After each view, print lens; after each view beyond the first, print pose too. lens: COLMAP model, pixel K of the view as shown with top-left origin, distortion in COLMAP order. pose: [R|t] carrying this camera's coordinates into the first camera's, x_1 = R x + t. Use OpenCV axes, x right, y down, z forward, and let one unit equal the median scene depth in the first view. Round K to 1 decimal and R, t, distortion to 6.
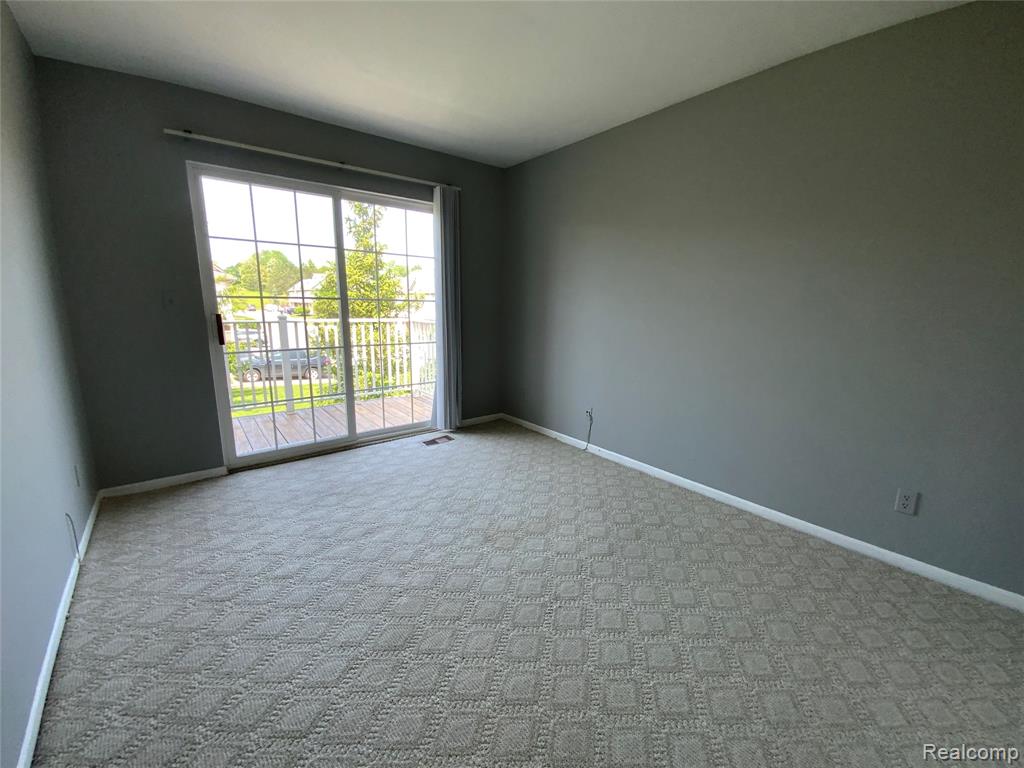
lens RADIAL K [[419.3, 0, 512.0], [0, 419.3, 384.0], [0, 0, 1]] dist [-0.000029, -0.000198]
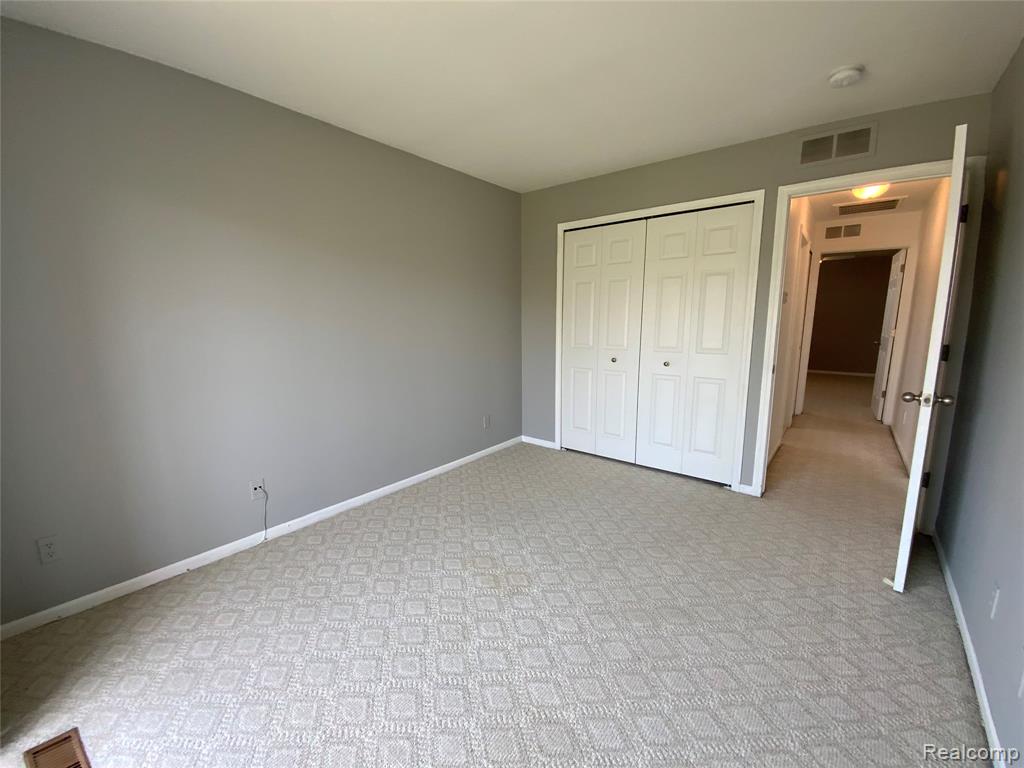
lens RADIAL K [[419.3, 0, 512.0], [0, 419.3, 384.0], [0, 0, 1]] dist [-0.000029, -0.000198]
pose [[-0.231898, -0.167799, 0.958158, -0.610796], [0.190099, 0.958199, 0.213815, -0.184499], [-0.953984, 0.231728, -0.190306, 0.773660]]
